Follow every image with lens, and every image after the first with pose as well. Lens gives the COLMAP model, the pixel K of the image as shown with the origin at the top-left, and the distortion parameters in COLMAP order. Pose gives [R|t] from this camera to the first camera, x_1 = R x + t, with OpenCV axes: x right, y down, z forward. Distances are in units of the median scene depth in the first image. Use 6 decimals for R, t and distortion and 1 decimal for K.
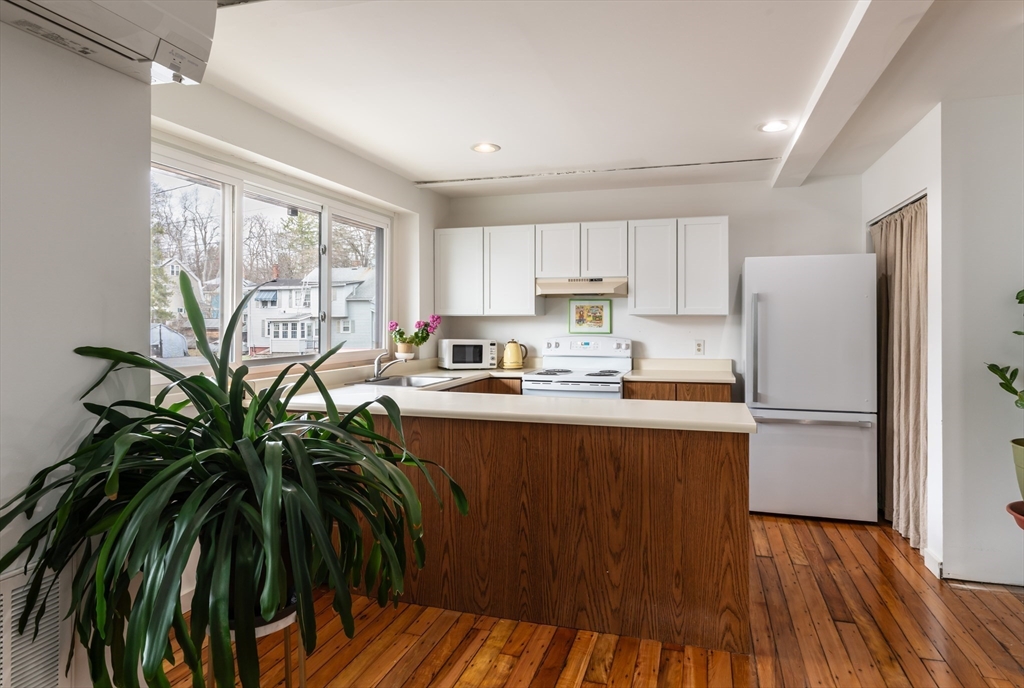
lens RADIAL K [[572.9, 0, 550.6], [0, 572.9, 317.9], [0, 0, 1]] dist [-0.000212, 0.002832]
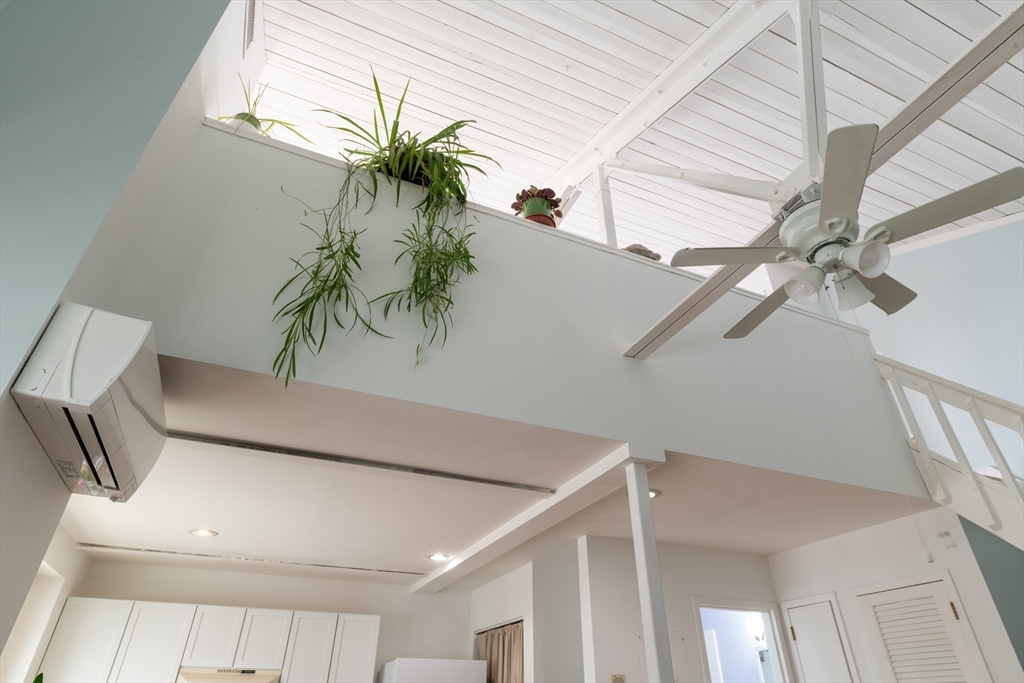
lens RADIAL K [[566.0, 0, 524.6], [0, 566.0, 336.3], [0, 0, 1]] dist [-0.004785, 0.001328]
pose [[0.774178, 0.351810, 0.526193, -0.290765], [-0.002924, 0.833289, -0.552830, -0.010236], [-0.632962, 0.426450, 0.646142, -0.218120]]
